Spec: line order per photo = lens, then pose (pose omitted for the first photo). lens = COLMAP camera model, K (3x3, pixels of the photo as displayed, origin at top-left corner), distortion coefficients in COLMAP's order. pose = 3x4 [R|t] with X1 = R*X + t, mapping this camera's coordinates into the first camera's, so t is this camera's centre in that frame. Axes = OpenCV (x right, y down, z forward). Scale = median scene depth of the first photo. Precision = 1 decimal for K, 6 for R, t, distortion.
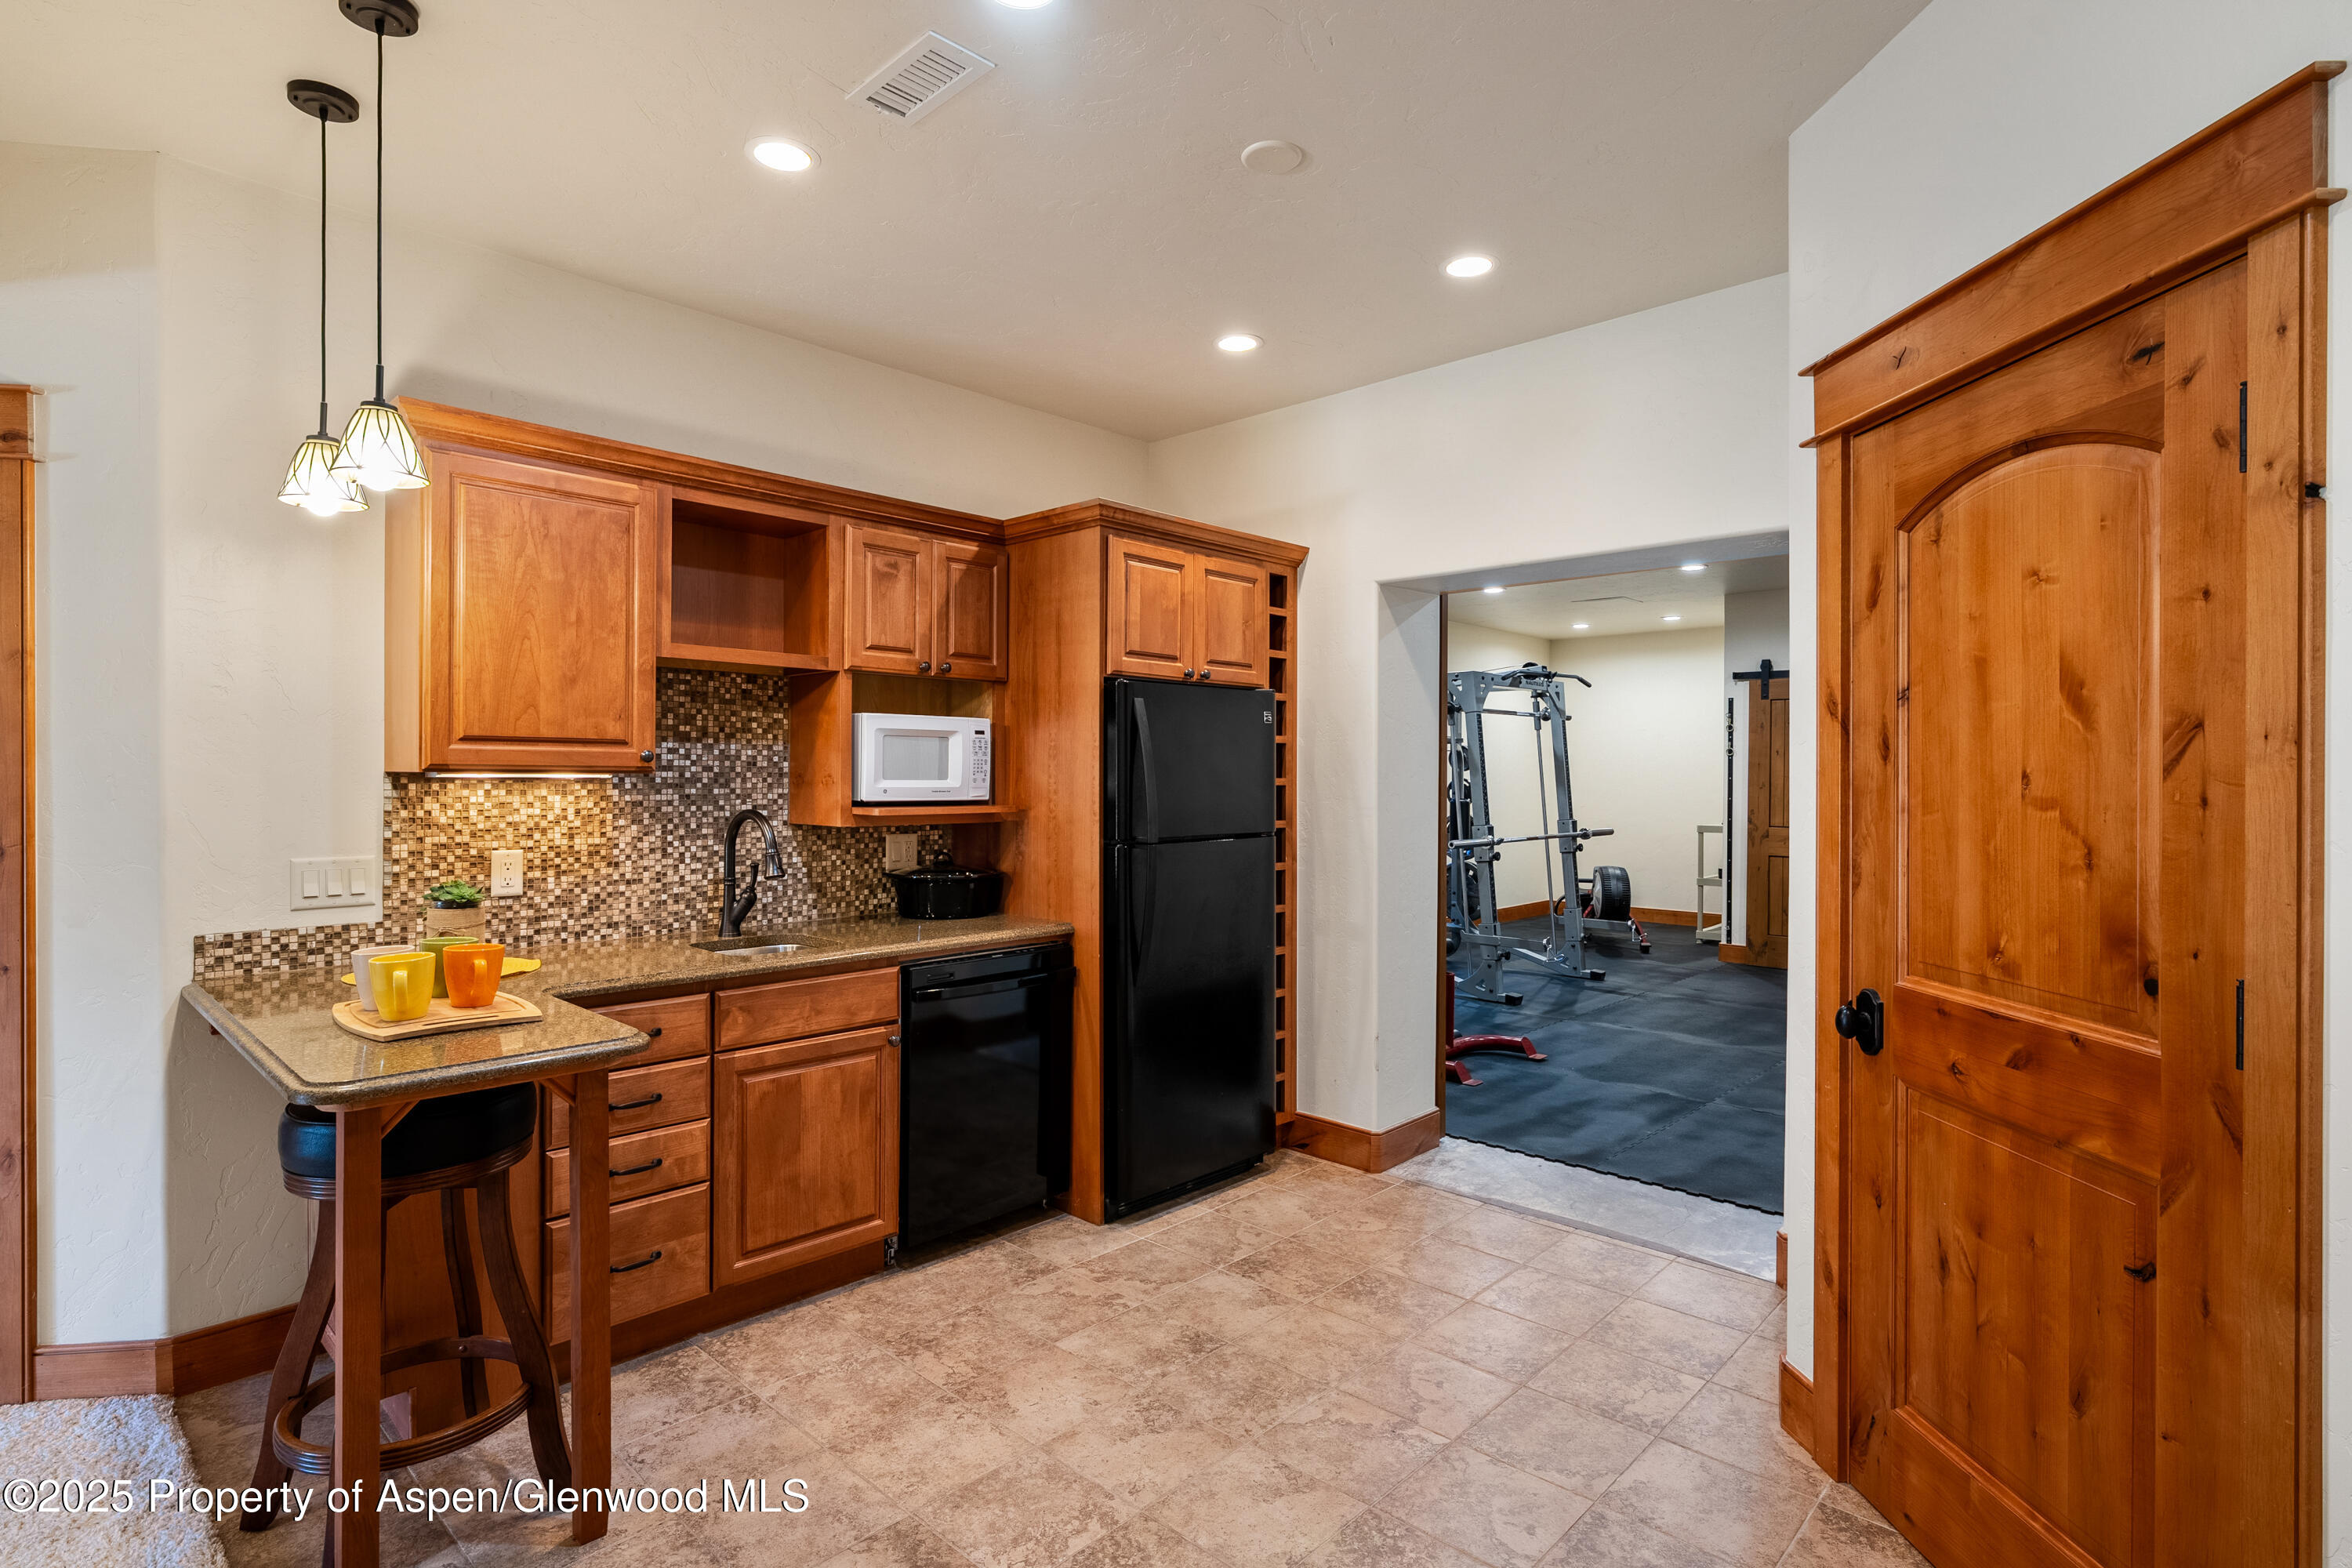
lens RADIAL K [[1187.3, 0, 1174.7], [0, 1187.3, 780.3], [0, 0, 1]] dist [-0.035504, 0.011574]
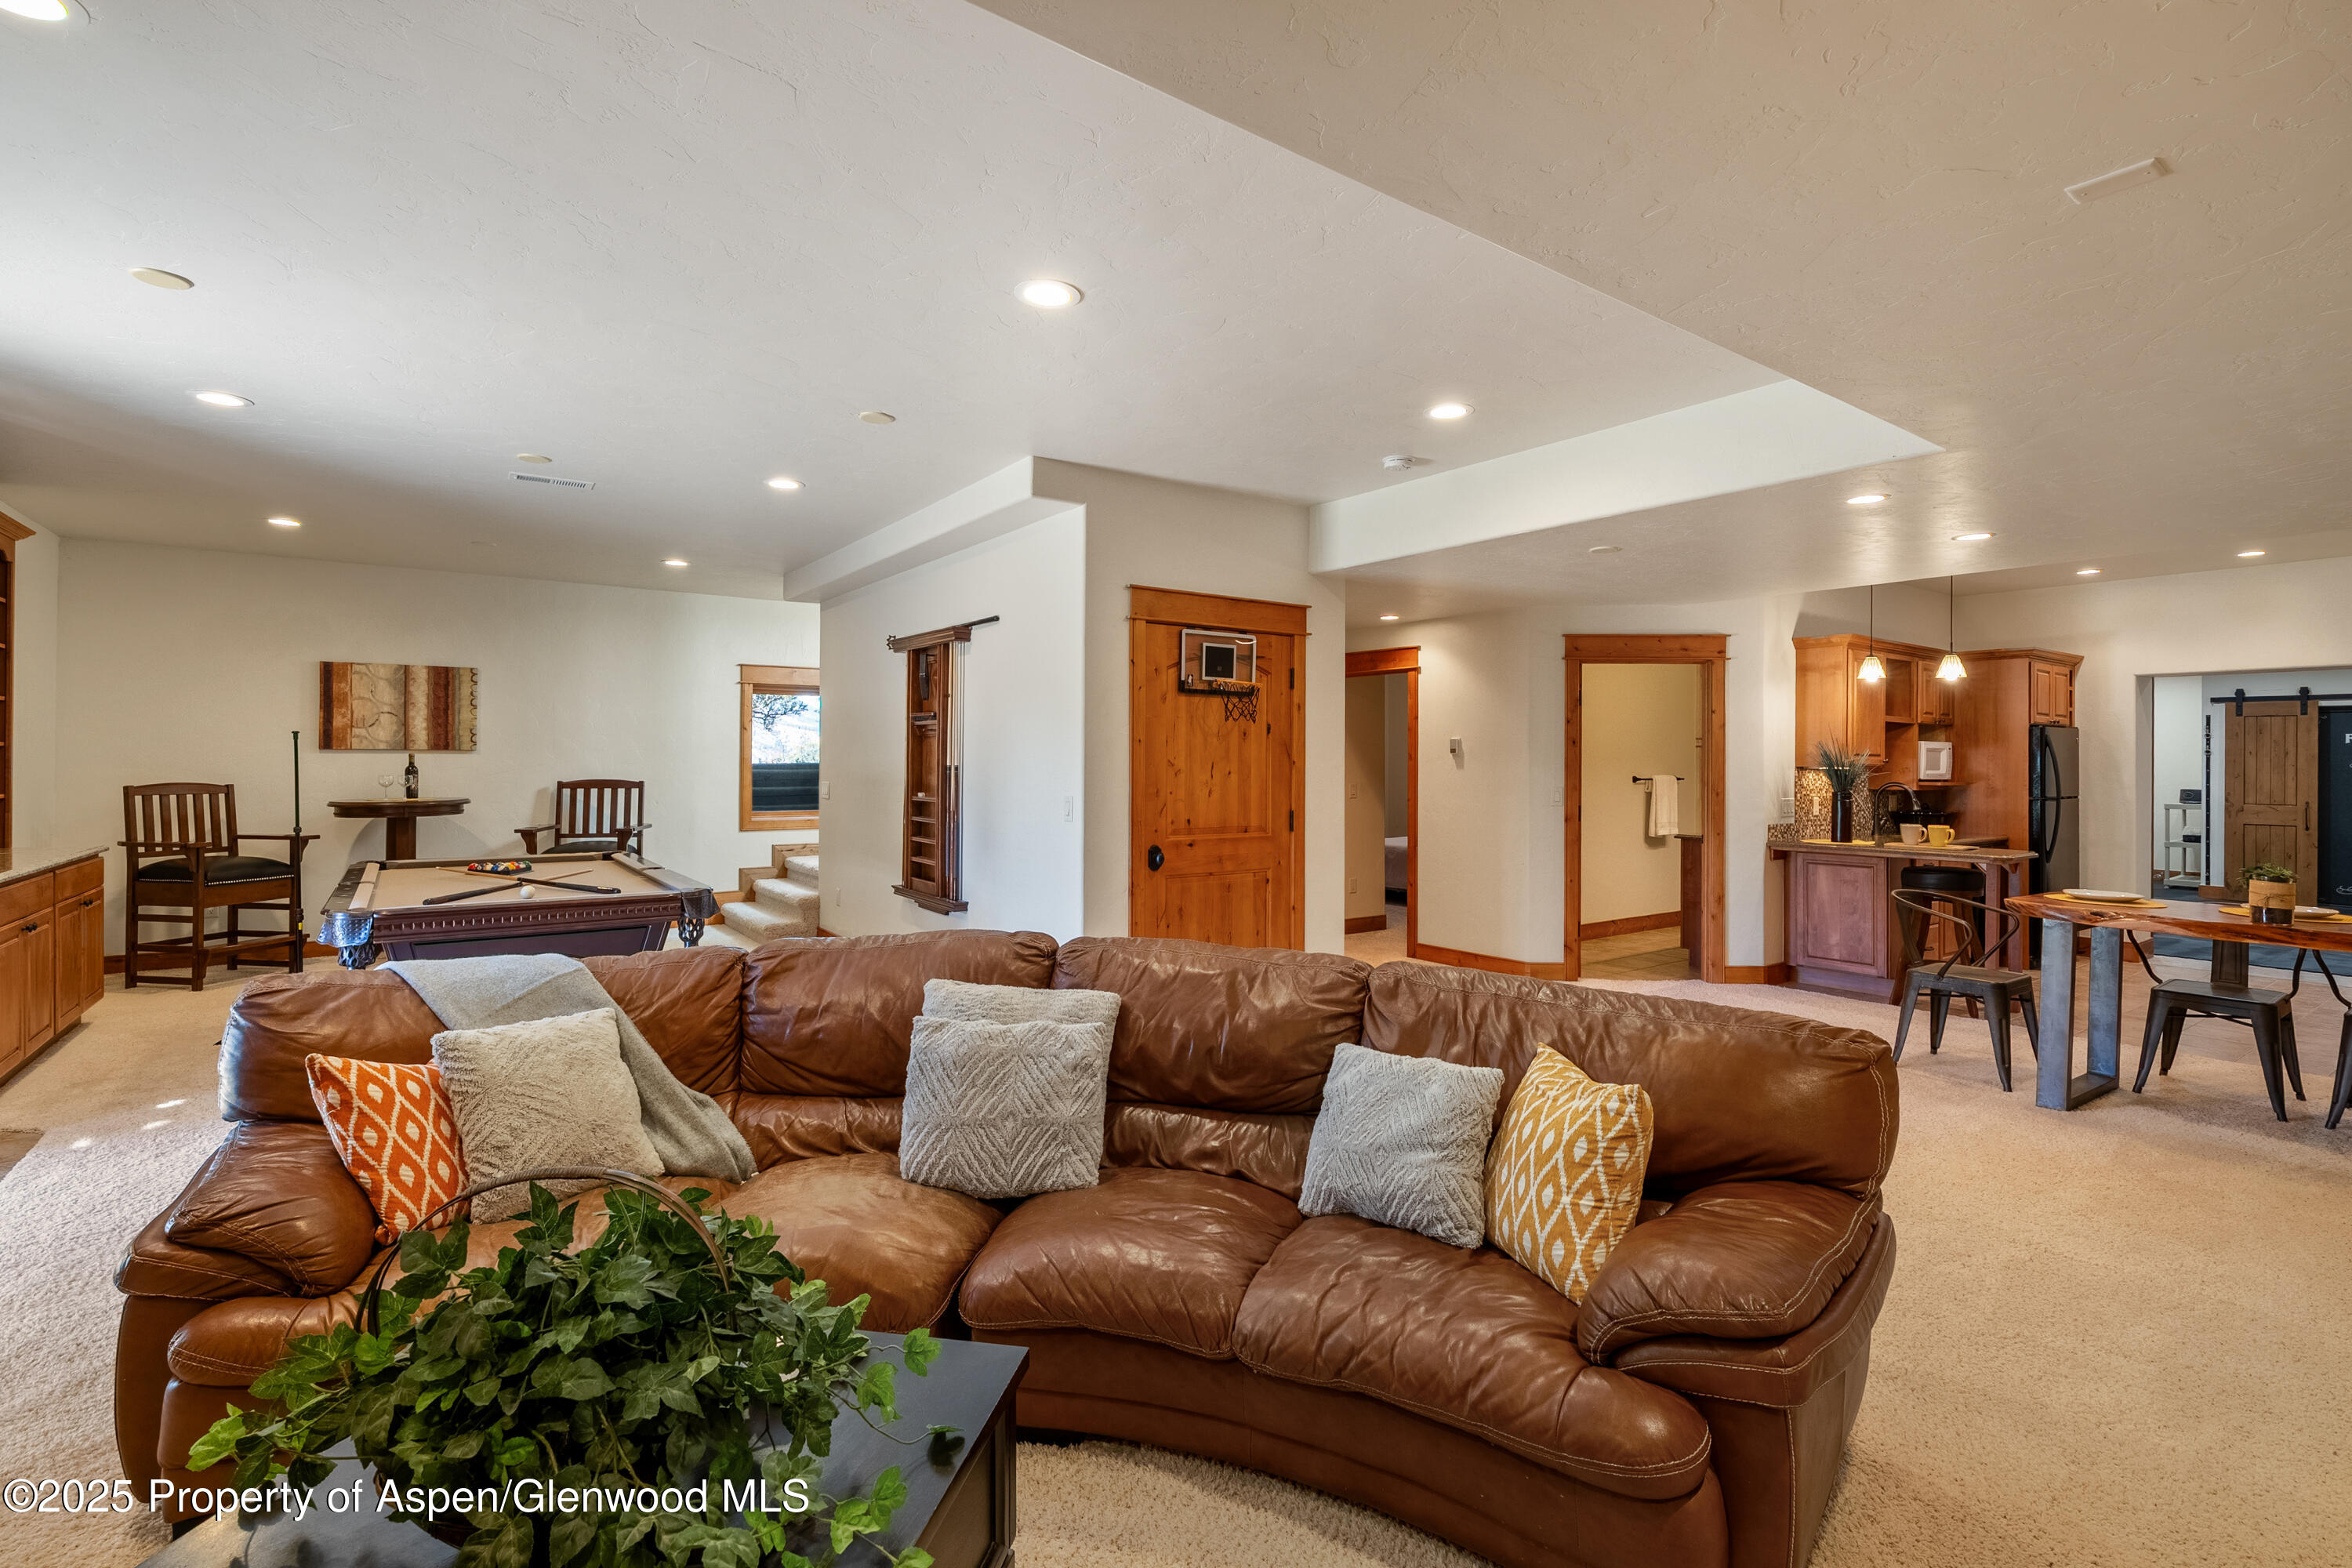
lens RADIAL K [[1071.7, 0, 1175.5], [0, 1071.7, 772.7], [0, 0, 1]] dist [-0.000047, -0.000075]
pose [[0.980794, 0.000433, -0.195045, -1.184396], [-0.000717, 0.999999, -0.001382, 0.008086], [0.195045, 0.001495, 0.980793, -1.238146]]
